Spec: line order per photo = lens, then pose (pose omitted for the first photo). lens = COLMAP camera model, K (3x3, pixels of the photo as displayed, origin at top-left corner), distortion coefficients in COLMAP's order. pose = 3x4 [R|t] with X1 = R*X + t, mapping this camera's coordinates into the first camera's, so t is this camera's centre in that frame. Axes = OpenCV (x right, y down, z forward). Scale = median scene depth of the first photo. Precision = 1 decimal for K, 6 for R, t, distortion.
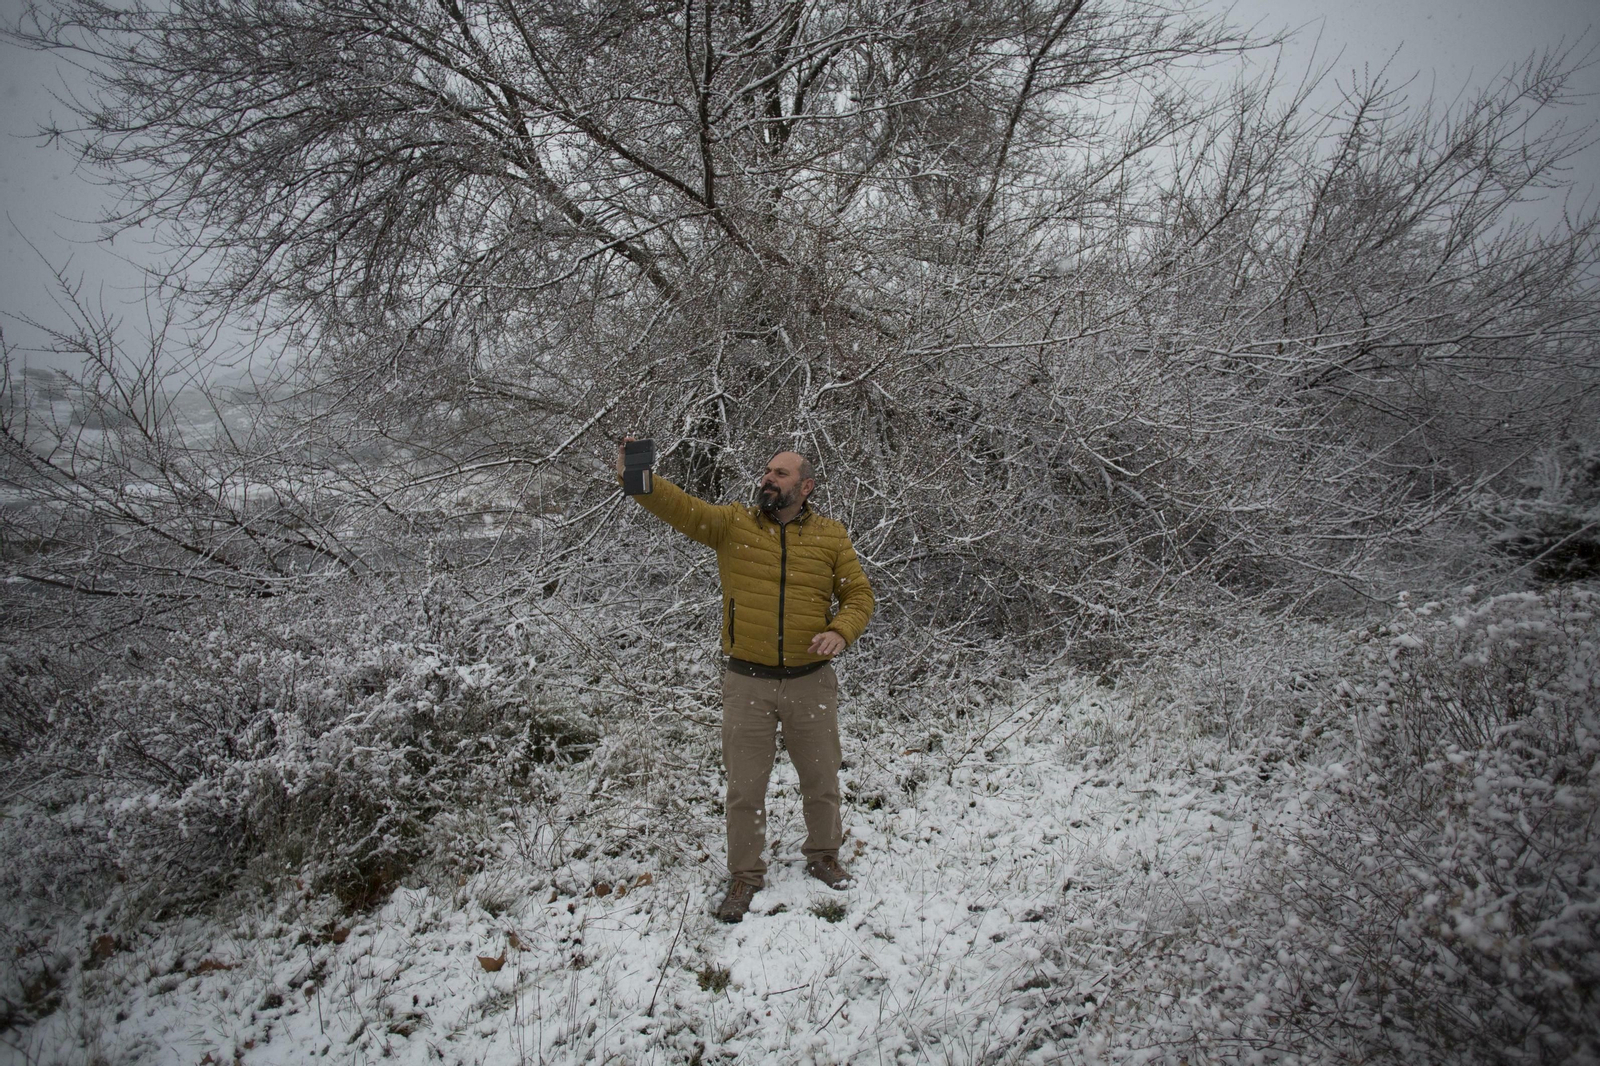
lens RADIAL K [[964.5, 0, 800.0], [0, 964.5, 533.0], [0, 0, 1]] dist [-0.074422, 0.054785]
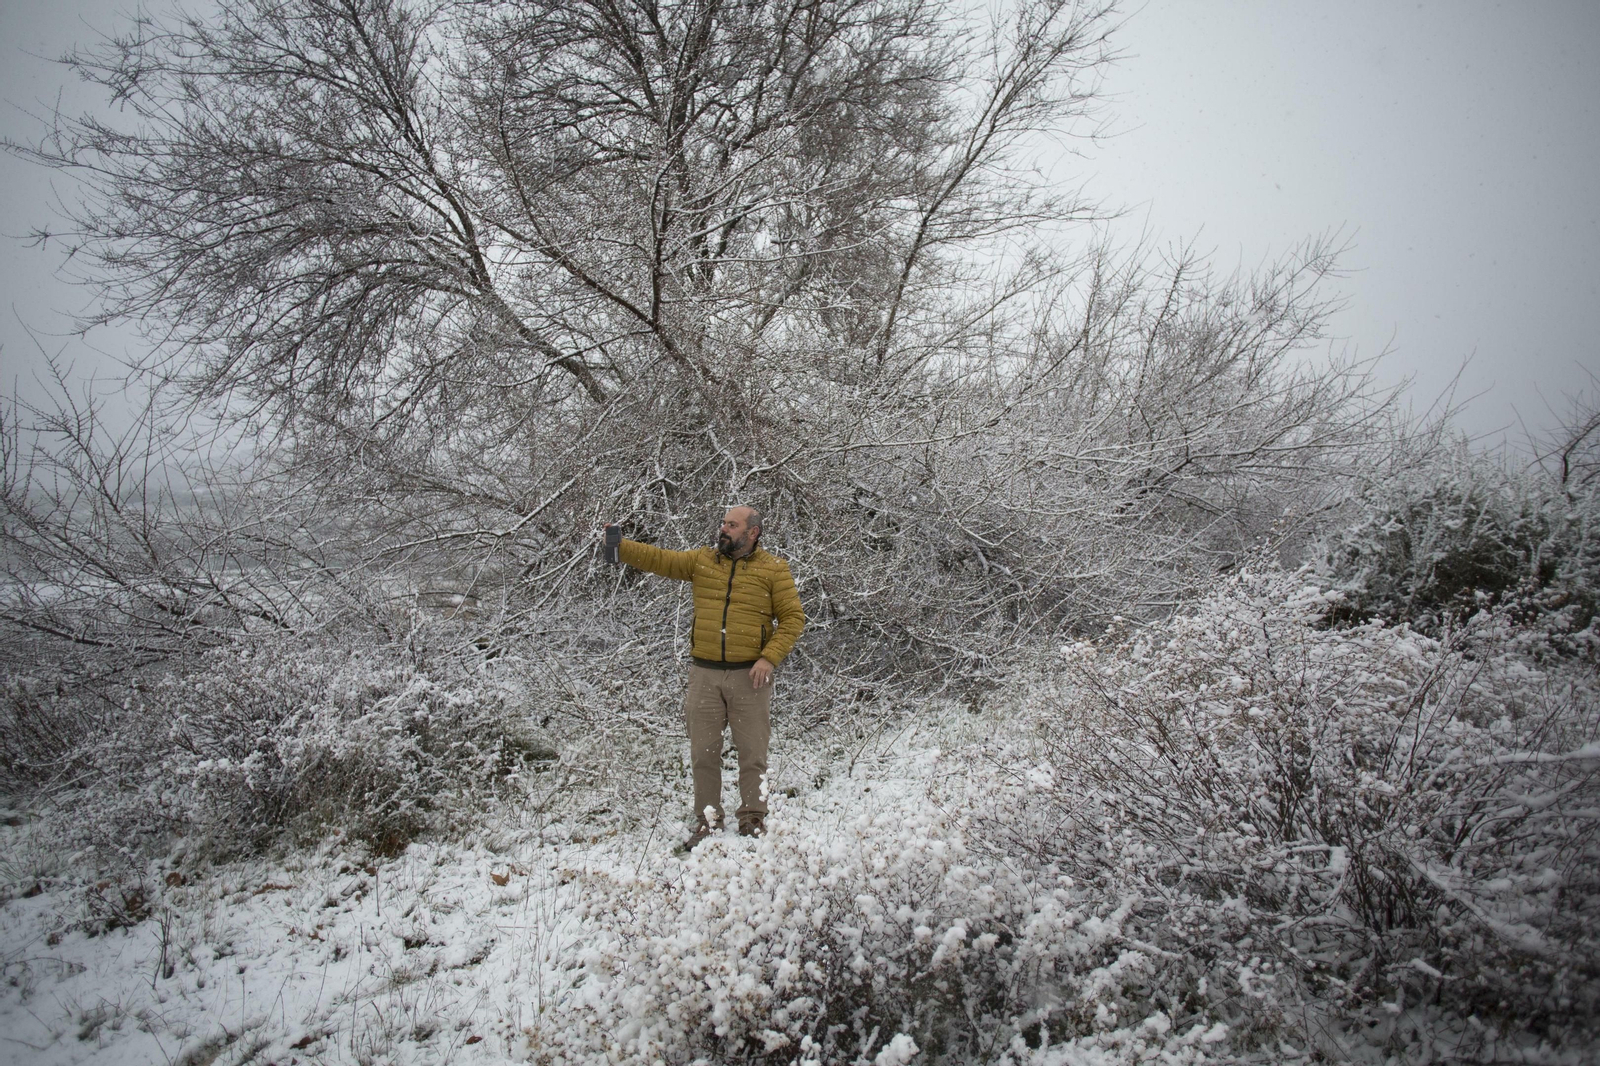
lens RADIAL K [[964.5, 0, 800.0], [0, 964.5, 533.0], [0, 0, 1]] dist [-0.074422, 0.054785]
pose [[0.995218, 0.021103, 0.095374, -0.018756], [-0.009273, 0.992386, -0.122820, 0.051742], [-0.097240, 0.121349, 0.987835, -0.146325]]
